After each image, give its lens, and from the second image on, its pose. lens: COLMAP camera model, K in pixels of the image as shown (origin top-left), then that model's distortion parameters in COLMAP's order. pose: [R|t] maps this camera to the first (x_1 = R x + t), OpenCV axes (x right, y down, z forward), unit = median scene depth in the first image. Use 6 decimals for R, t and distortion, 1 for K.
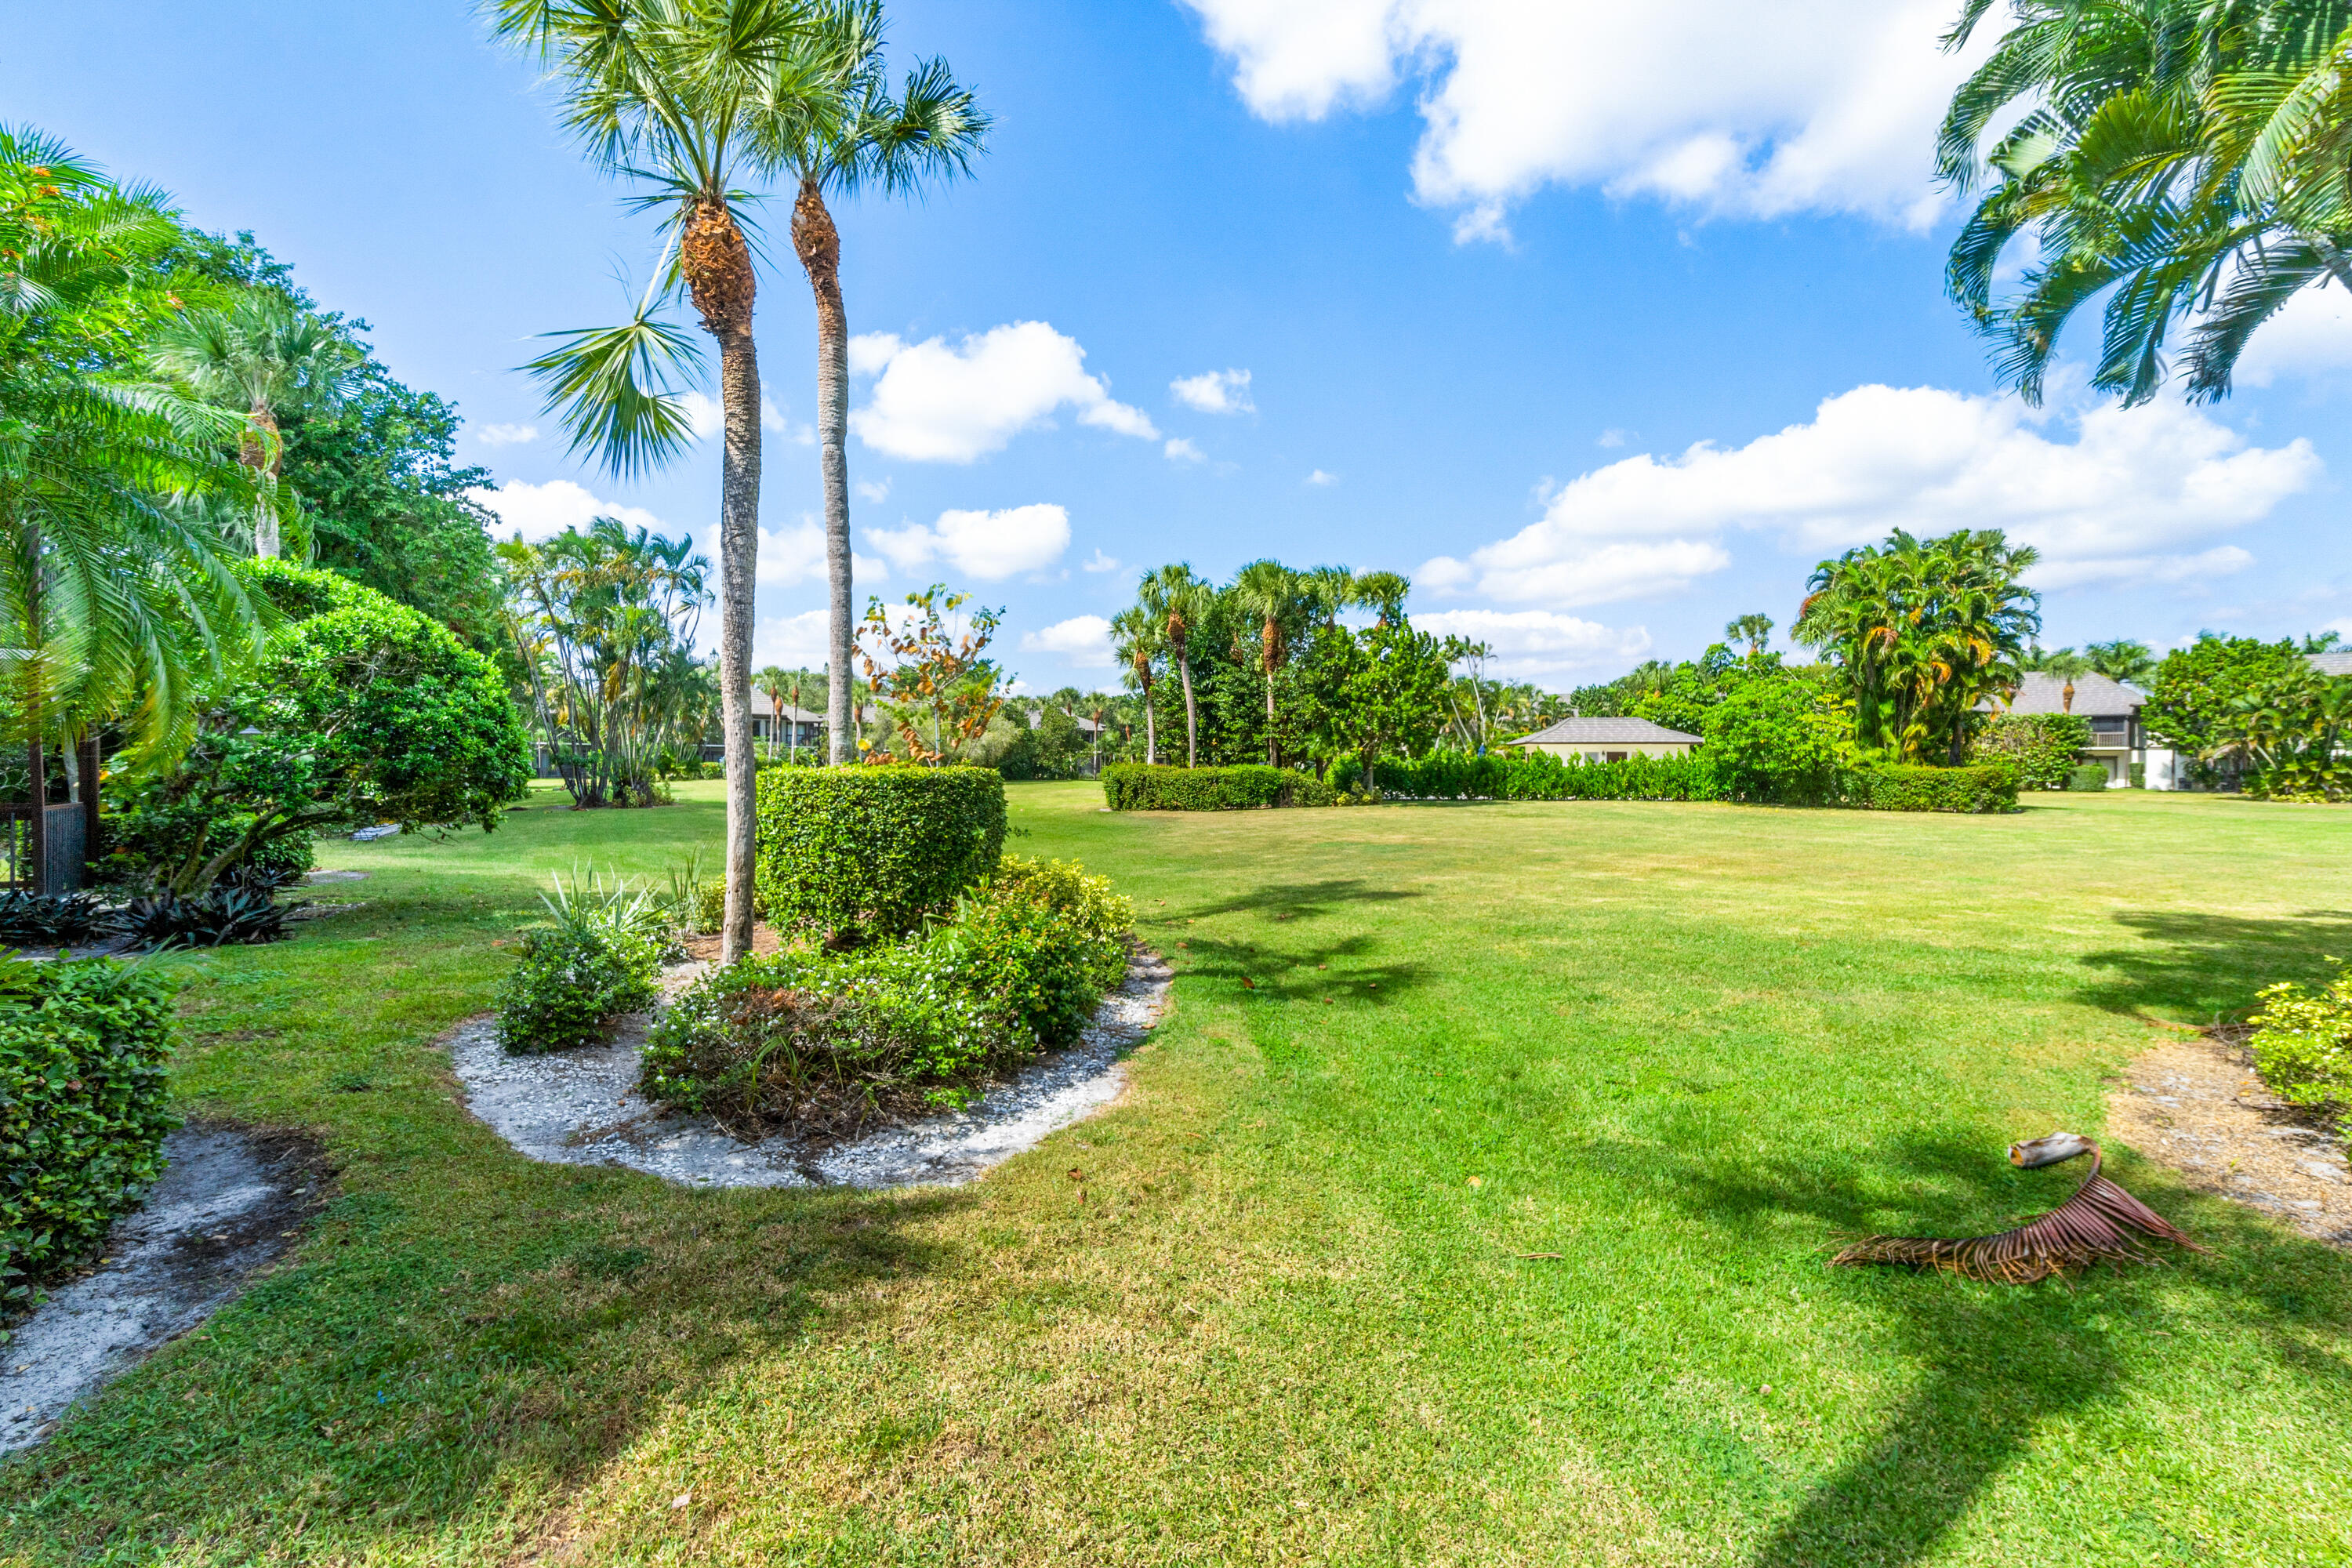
lens RADIAL K [[1023.0, 0, 1173.2], [0, 1023.0, 786.3], [0, 0, 1]] dist [0.000756, -0.000120]
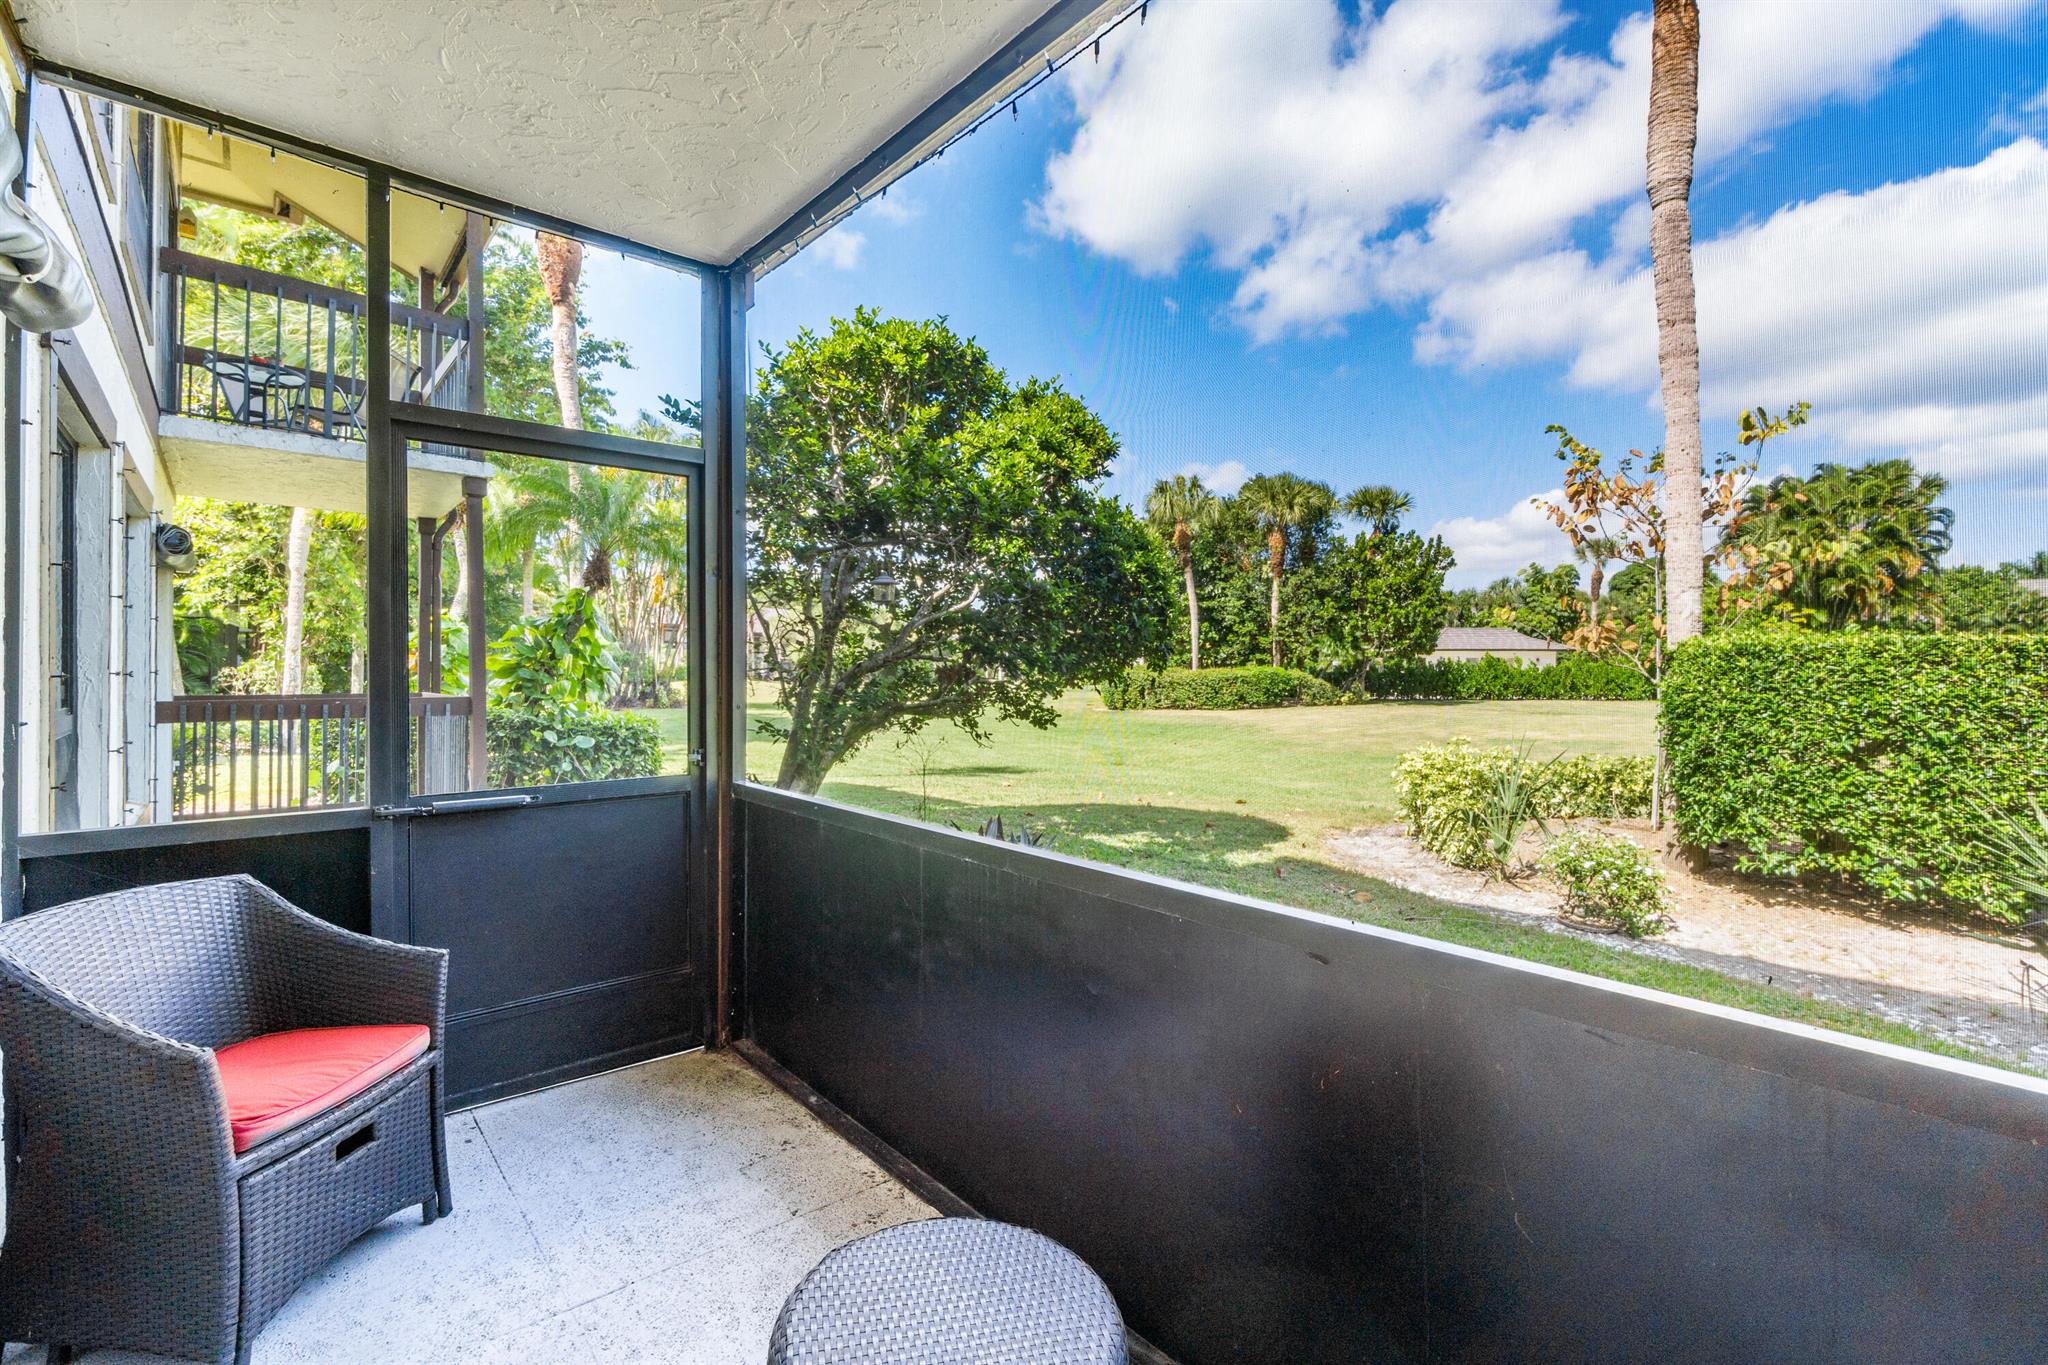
lens RADIAL K [[890.8, 0, 1026.5], [0, 890.8, 677.5], [0, 0, 1]] dist [0.000756, -0.000120]
pose [[0.996409, 0.001517, 0.084658, -0.241552], [-0.000157, 0.999871, -0.016065, 0.005528], [-0.084672, 0.015994, 0.996281, 0.103640]]
